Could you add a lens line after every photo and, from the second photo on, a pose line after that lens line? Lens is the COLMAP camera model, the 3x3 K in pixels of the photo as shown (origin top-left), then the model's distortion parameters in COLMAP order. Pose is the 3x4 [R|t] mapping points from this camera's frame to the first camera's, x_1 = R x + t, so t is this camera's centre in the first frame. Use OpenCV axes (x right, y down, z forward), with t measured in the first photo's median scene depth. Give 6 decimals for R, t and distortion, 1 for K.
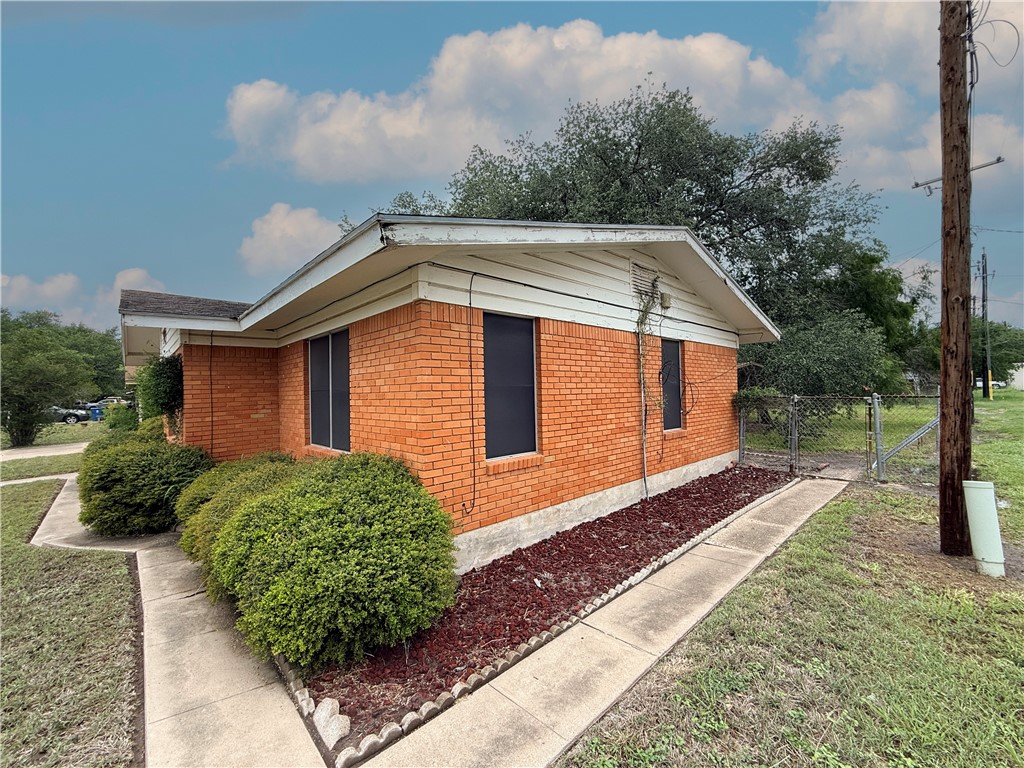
lens RADIAL K [[412.4, 0, 514.2], [0, 412.4, 385.7], [0, 0, 1]] dist [0.000044, 0.000012]
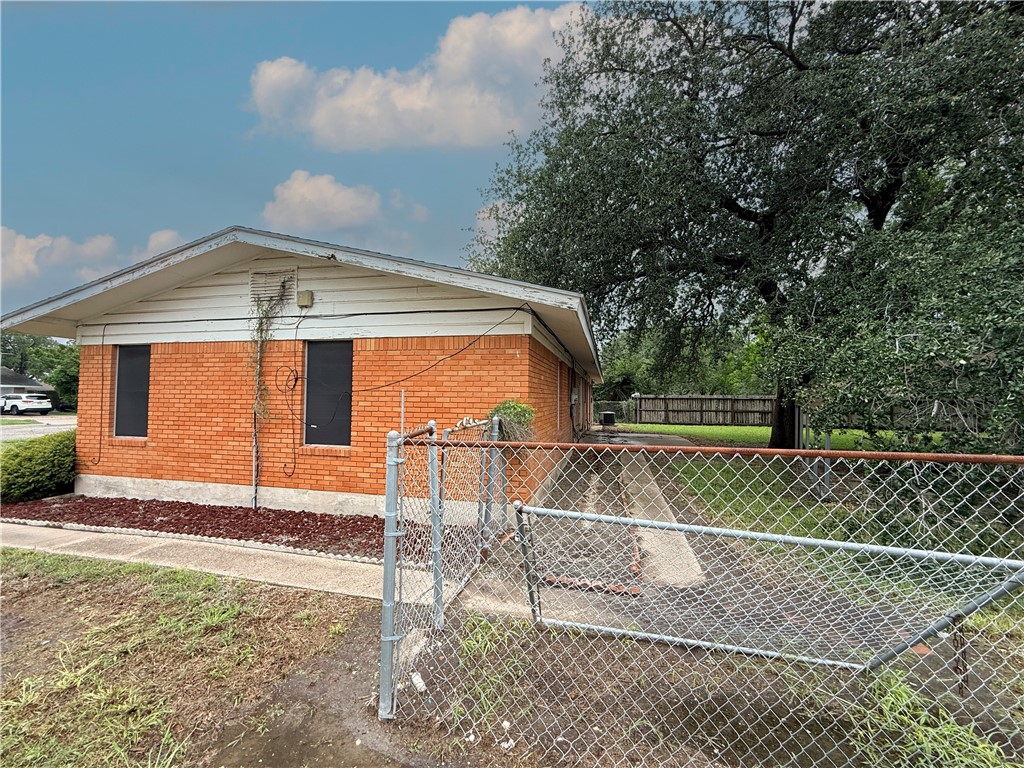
lens RADIAL K [[412.4, 0, 513.0], [0, 412.4, 385.0], [0, 0, 1]] dist [0.000044, 0.000012]
pose [[0.555975, -0.001367, -0.831198, 1.786733], [-0.010735, 0.999903, -0.008825, -0.020887], [0.831129, 0.013829, 0.555907, 1.153498]]
